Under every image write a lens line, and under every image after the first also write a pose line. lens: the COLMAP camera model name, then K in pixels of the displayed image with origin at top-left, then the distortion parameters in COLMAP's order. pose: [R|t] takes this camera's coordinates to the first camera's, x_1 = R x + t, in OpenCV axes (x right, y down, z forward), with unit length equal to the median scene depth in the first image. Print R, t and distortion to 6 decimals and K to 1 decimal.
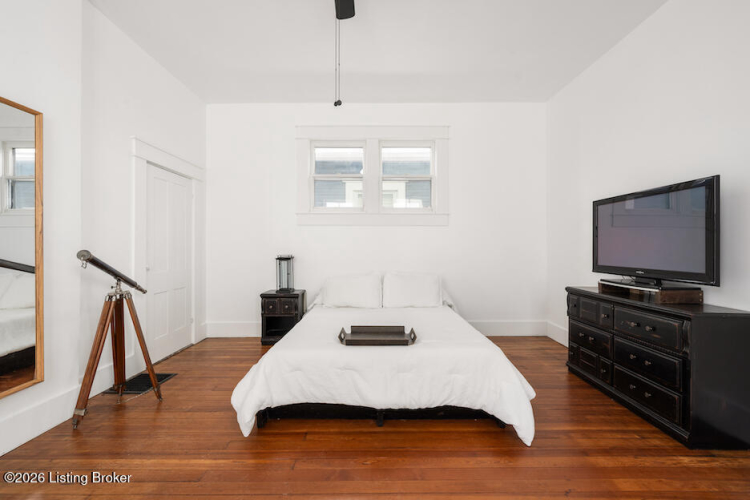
lens RADIAL K [[305.2, 0, 375.5], [0, 305.2, 249.1], [0, 0, 1]] dist [-0.010832, -0.000184]
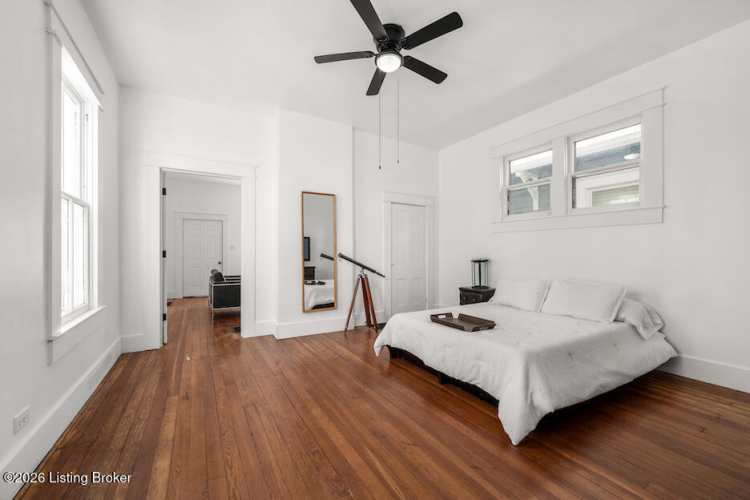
lens RADIAL K [[299.7, 0, 377.0], [0, 299.7, 256.1], [0, 0, 1]] dist [-0.010690, -0.000018]
pose [[0.515640, 0.012958, -0.856707, 0.740970], [-0.003685, 0.999910, 0.012907, -0.004090], [0.856798, -0.003498, 0.515641, 0.050345]]
